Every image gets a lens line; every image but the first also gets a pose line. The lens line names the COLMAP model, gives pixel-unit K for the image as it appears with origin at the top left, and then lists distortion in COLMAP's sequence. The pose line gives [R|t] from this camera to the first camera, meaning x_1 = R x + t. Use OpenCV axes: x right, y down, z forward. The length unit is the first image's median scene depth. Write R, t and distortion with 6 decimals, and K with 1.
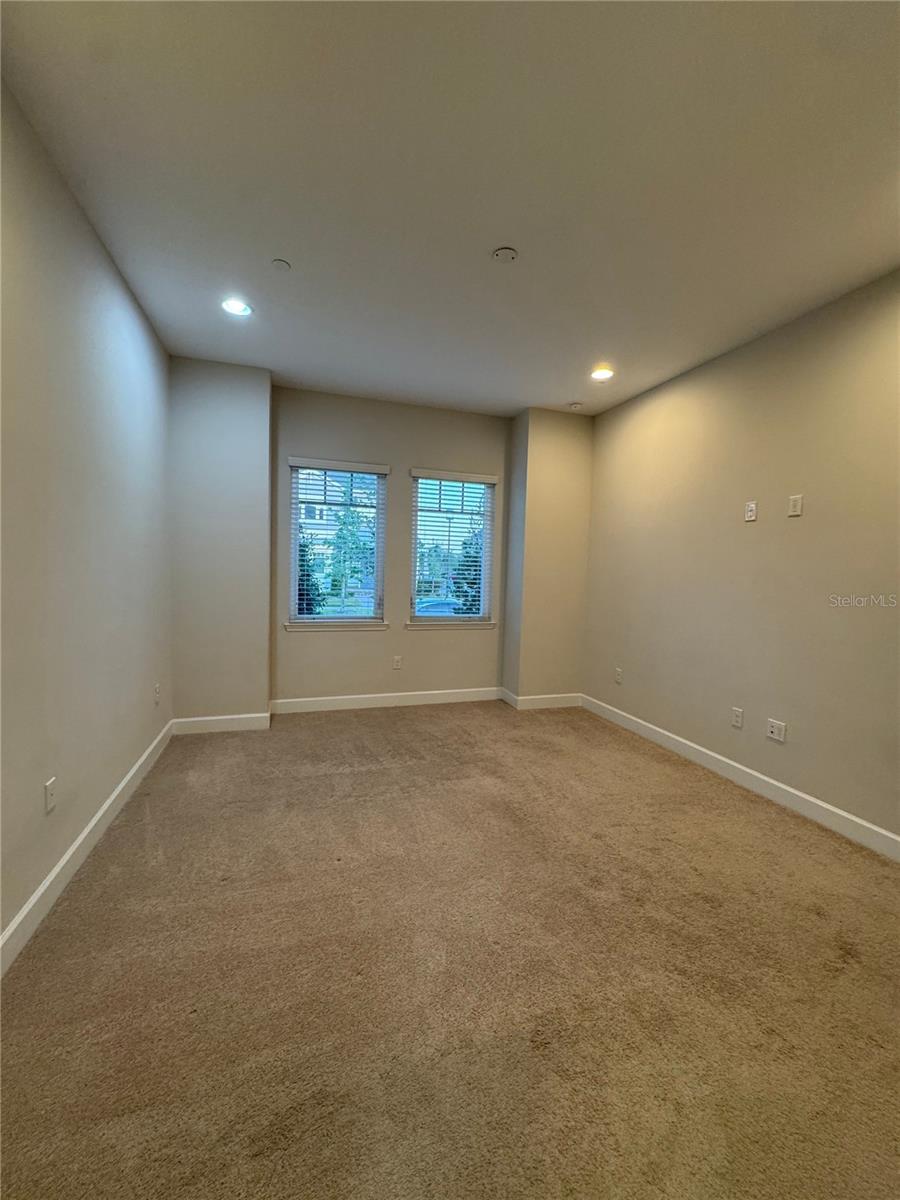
lens RADIAL K [[481.5, 0, 443.0], [0, 481.5, 596.0], [0, 0, 1]] dist [-0.003503, 0.001025]
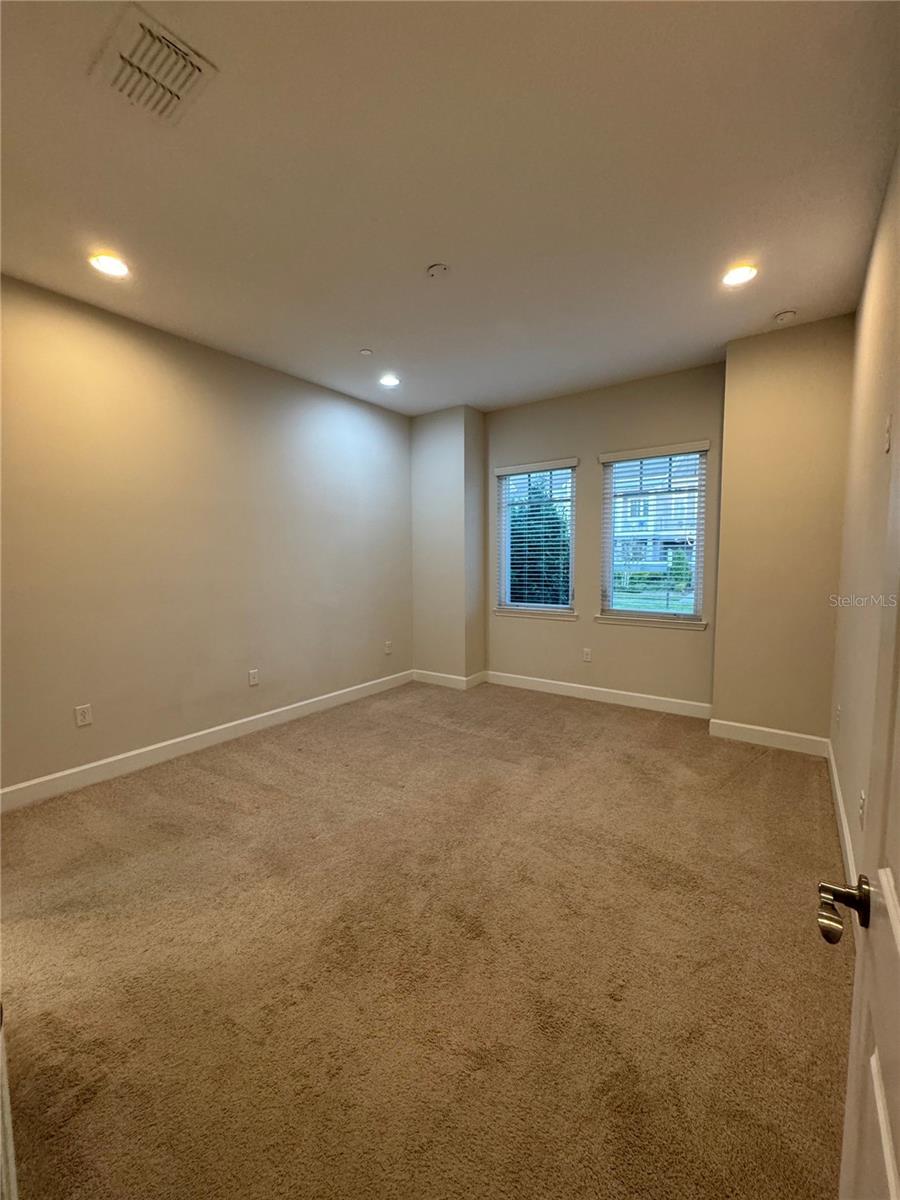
lens RADIAL K [[481.5, 0, 456.8], [0, 481.5, 599.0], [0, 0, 1]] dist [-0.003503, 0.001025]
pose [[0.587308, 0.035016, -0.808606, 0.598316], [-0.020861, 0.999387, 0.028126, 0.001236], [0.809095, 0.000350, 0.587678, 0.222365]]
